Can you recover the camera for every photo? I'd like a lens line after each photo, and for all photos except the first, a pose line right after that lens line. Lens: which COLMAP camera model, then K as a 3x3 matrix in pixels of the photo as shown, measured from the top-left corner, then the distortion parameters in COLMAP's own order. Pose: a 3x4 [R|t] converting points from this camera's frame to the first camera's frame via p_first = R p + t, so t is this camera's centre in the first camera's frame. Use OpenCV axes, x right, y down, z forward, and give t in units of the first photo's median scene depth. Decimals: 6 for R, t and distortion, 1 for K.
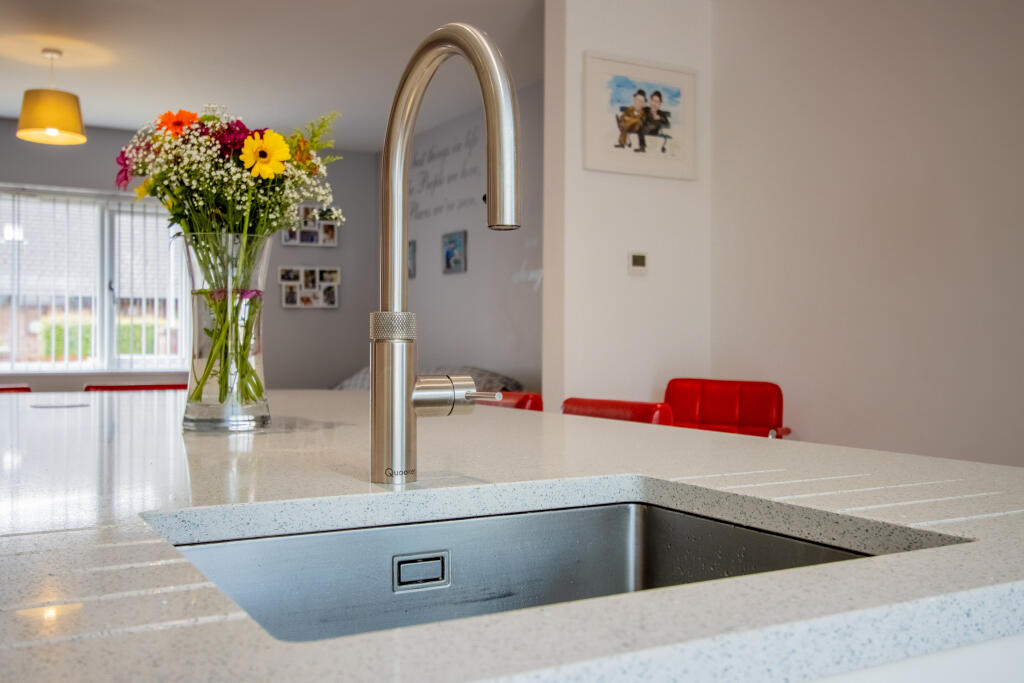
lens RADIAL K [[969.6, 0, 508.5], [0, 969.6, 341.8], [0, 0, 1]] dist [-0.033963, 0.000000]
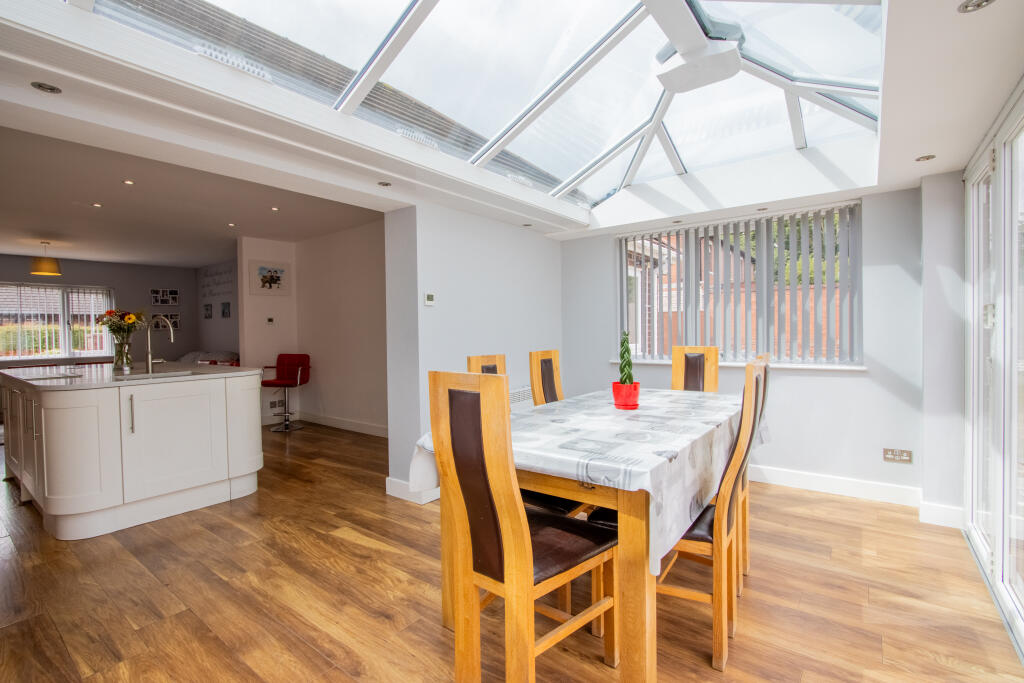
lens RADIAL K [[473.9, 0, 512.2], [0, 473.9, 338.9], [0, 0, 1]] dist [-0.019214, 0.000604]
pose [[0.920966, -0.024643, 0.388863, 0.273763], [0.016968, 0.999588, 0.023157, -0.041768], [-0.389274, -0.014729, 0.921004, -0.883004]]
